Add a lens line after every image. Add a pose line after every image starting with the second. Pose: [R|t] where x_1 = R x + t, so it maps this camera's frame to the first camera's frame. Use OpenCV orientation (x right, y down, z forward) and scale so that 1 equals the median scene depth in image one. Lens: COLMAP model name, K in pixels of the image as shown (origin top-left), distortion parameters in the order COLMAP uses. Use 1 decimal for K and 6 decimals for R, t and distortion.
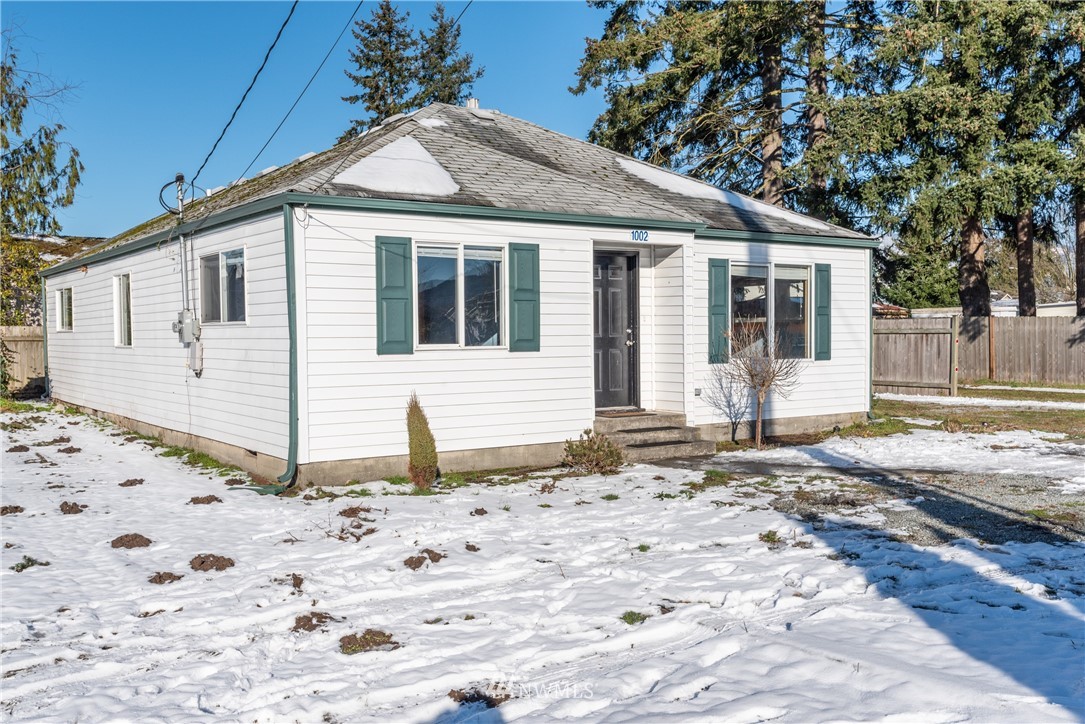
lens RADIAL K [[1029.4, 0, 542.5], [0, 1029.4, 362.0], [0, 0, 1]] dist [-0.016513, 0.031152]
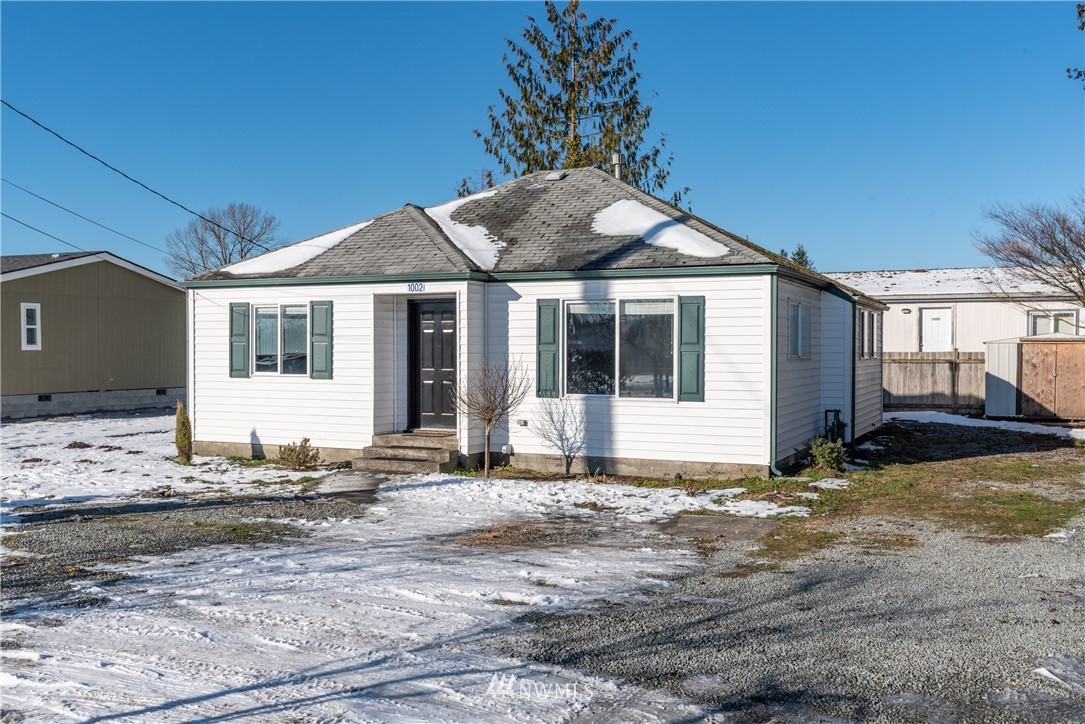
lens RADIAL K [[1029.4, 0, 542.5], [0, 1029.4, 362.0], [0, 0, 1]] dist [-0.016513, 0.031152]
pose [[0.515161, 0.017034, -0.856924, 1.072365], [-0.033778, 0.999429, -0.000440, -0.034742], [0.856428, 0.029171, 0.515442, 0.447177]]
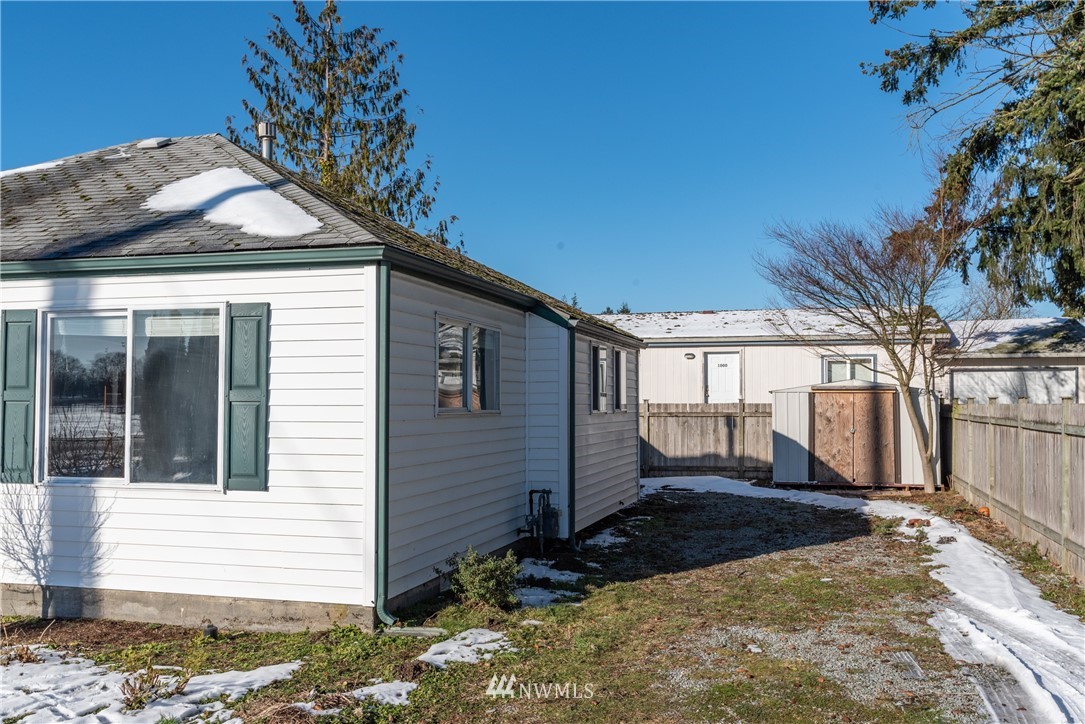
lens RADIAL K [[1000.8, 0, 542.5], [0, 1000.8, 362.0], [0, 0, 1]] dist [-0.015557, 0.001073]
pose [[0.647333, -0.024496, -0.761814, 0.813467], [-0.030510, 0.997850, -0.058011, -0.044961], [0.761597, 0.060796, 0.645193, 0.852757]]
